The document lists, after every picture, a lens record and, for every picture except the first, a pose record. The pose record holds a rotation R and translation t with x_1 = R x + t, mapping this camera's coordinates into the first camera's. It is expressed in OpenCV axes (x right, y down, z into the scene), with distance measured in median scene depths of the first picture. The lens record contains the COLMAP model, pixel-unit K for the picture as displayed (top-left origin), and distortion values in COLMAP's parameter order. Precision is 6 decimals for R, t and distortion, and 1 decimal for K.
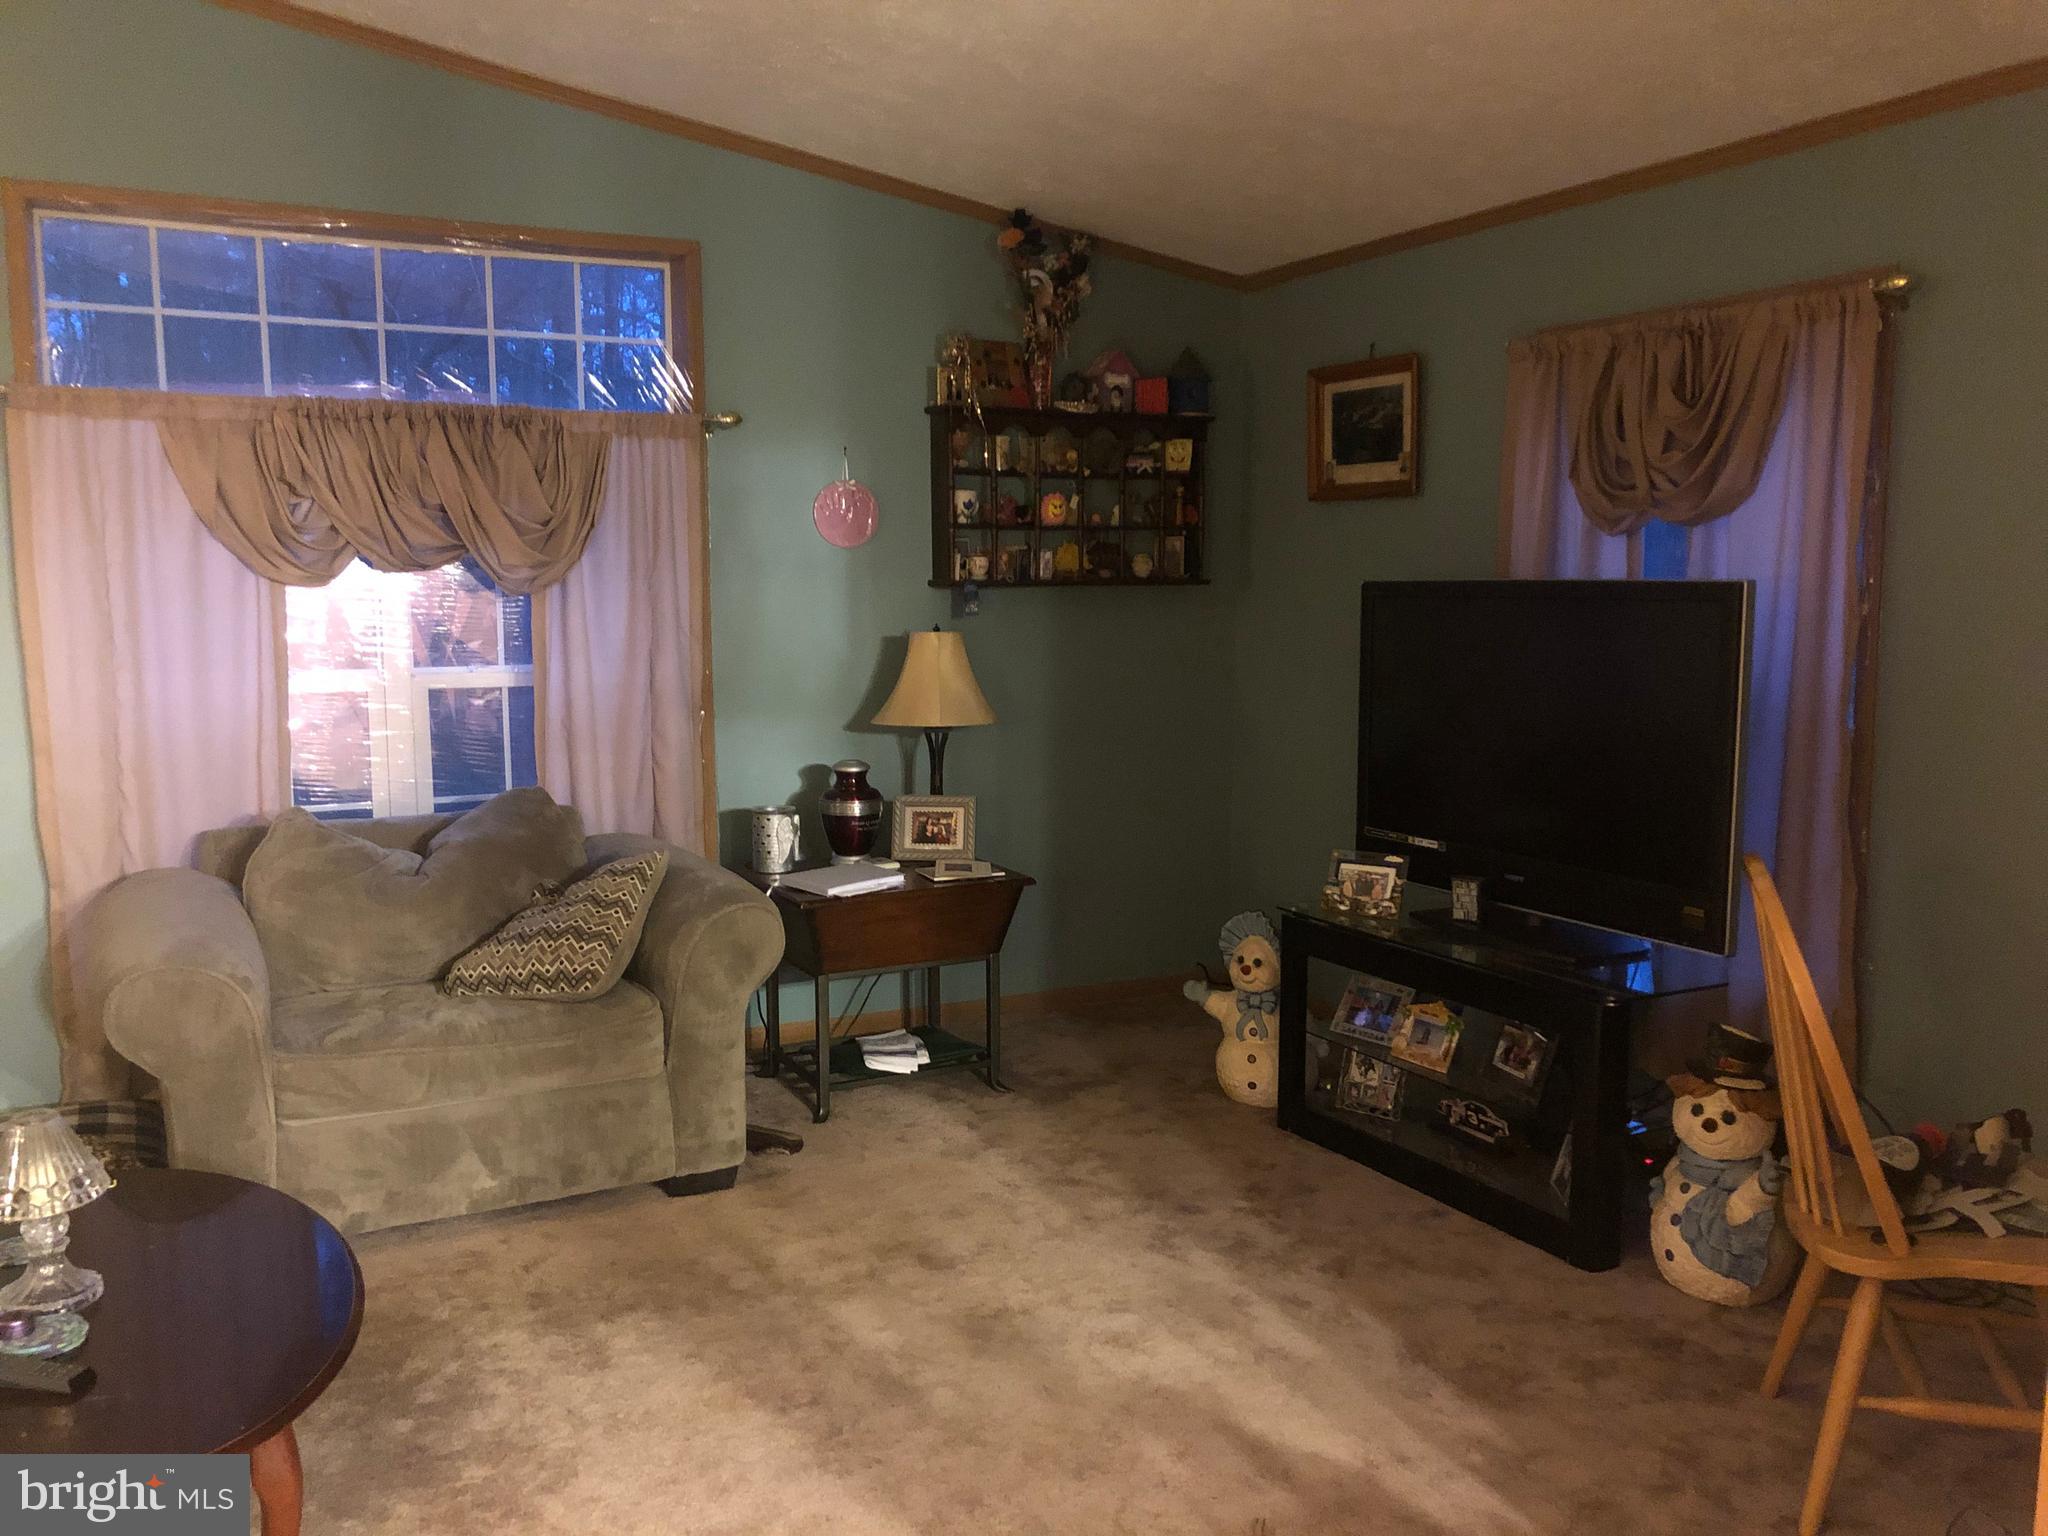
lens RADIAL K [[1679.8, 0, 1027.6], [0, 1679.8, 771.6], [0, 0, 1]] dist [0.025848, -0.036138]
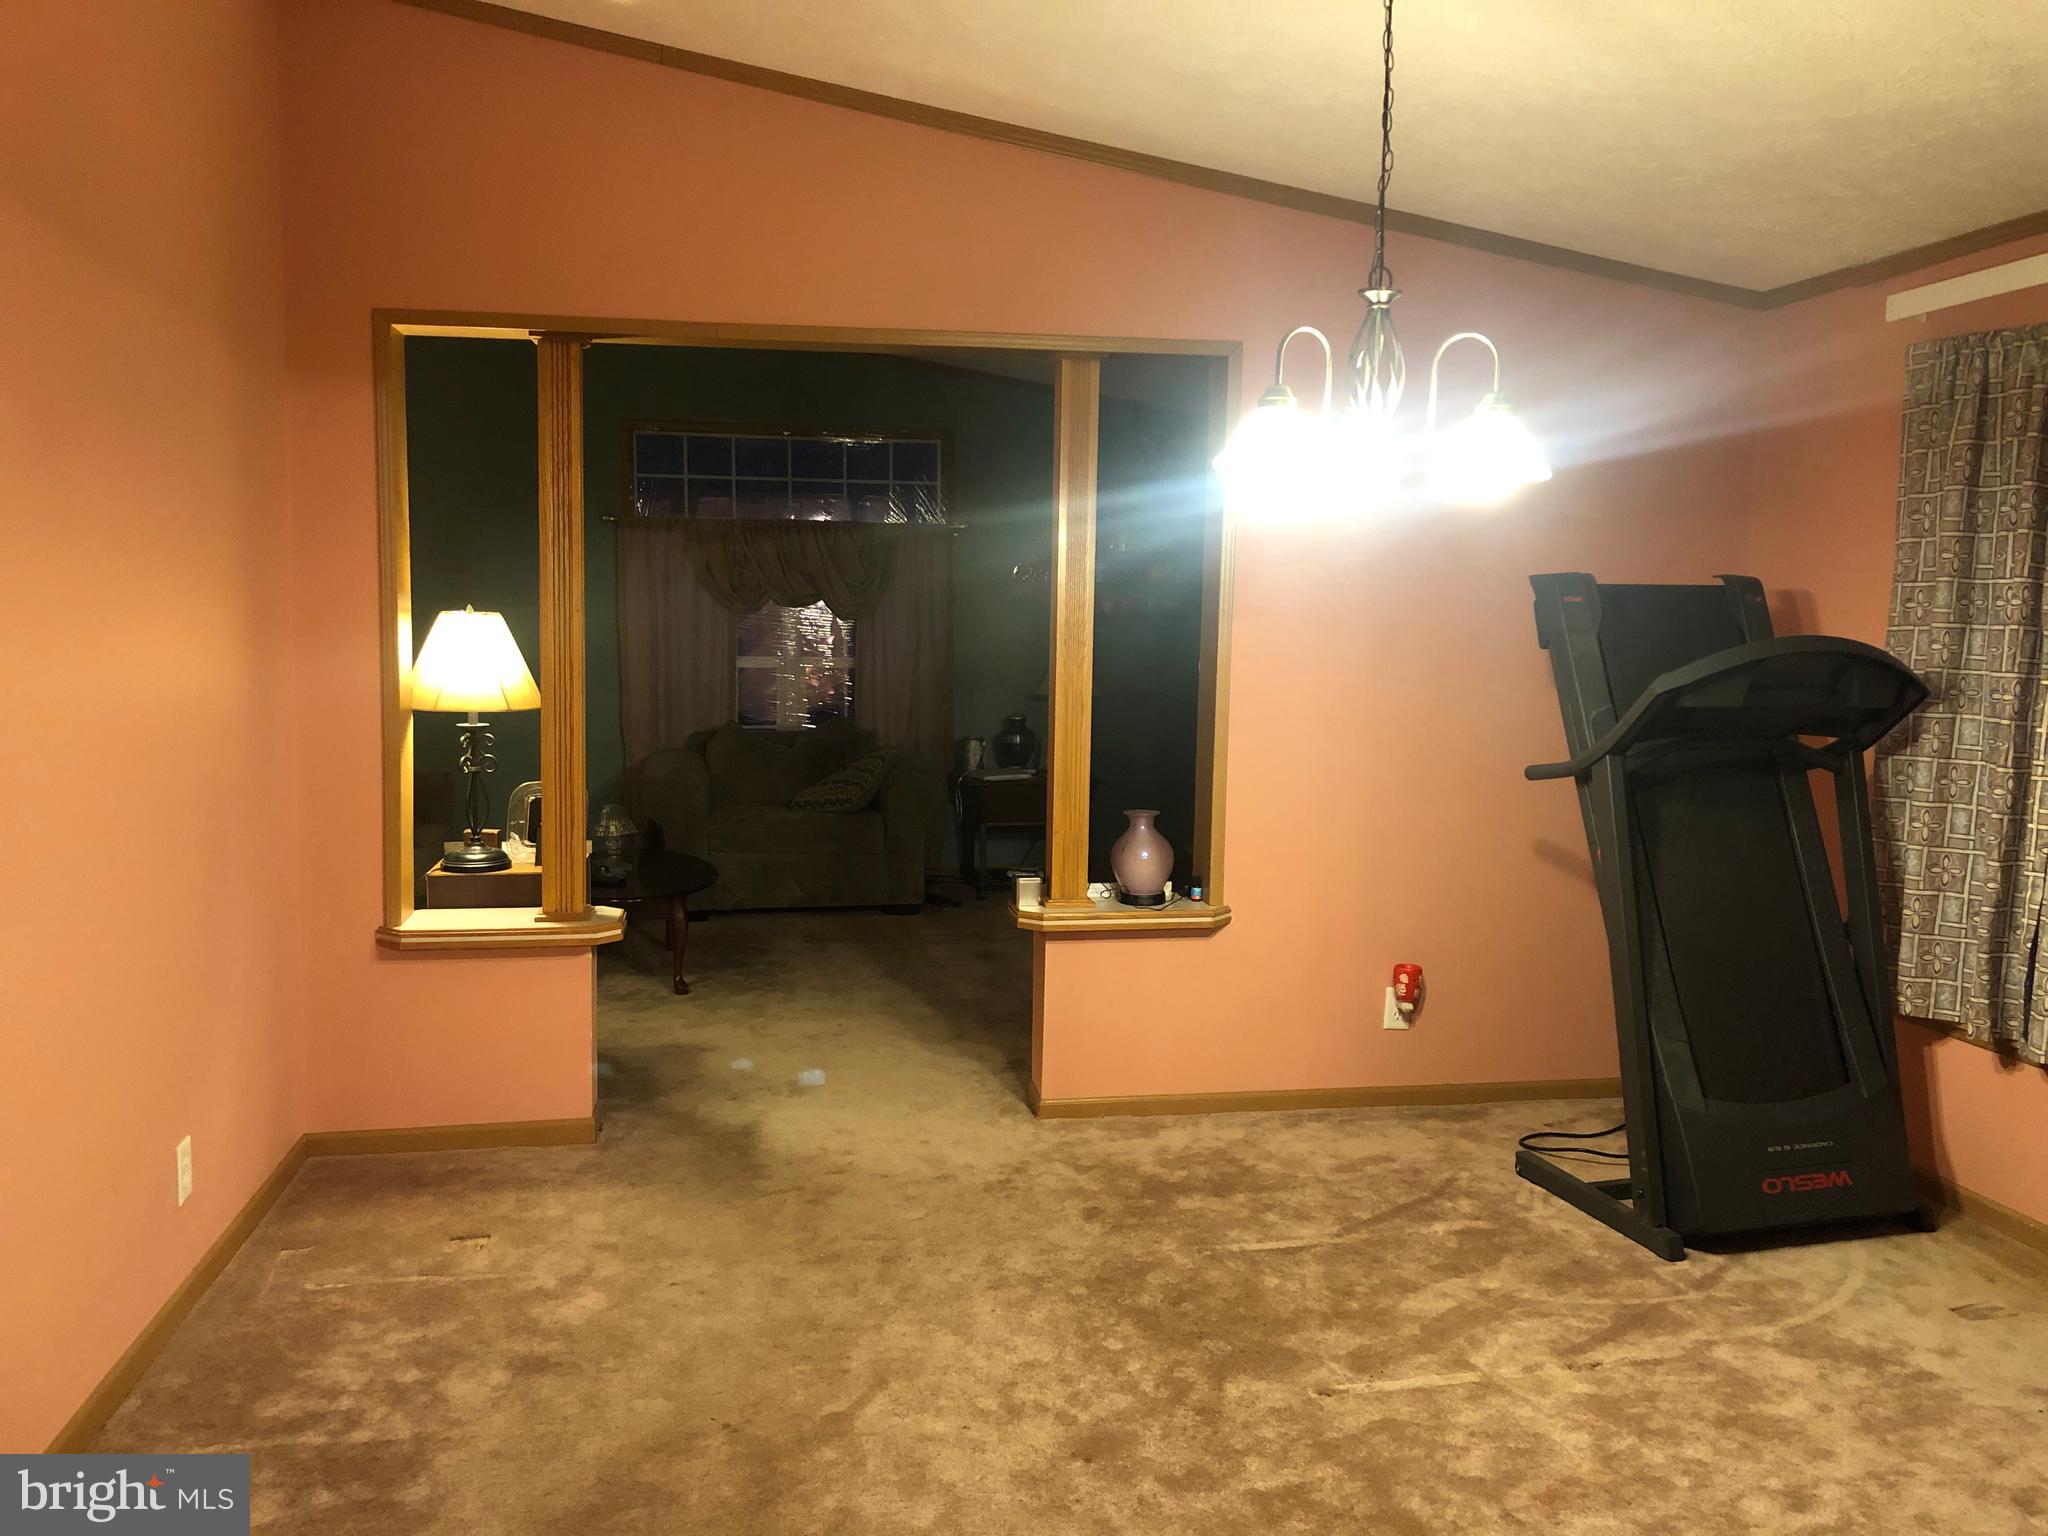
lens RADIAL K [[1679.8, 0, 1039.3], [0, 1679.8, 761.6], [0, 0, 1]] dist [0.025848, -0.036138]
pose [[0.958253, 0.040222, -0.283078, 0.493318], [-0.045493, 0.998892, -0.012068, 0.076052], [0.282279, 0.024442, 0.959021, -0.837140]]
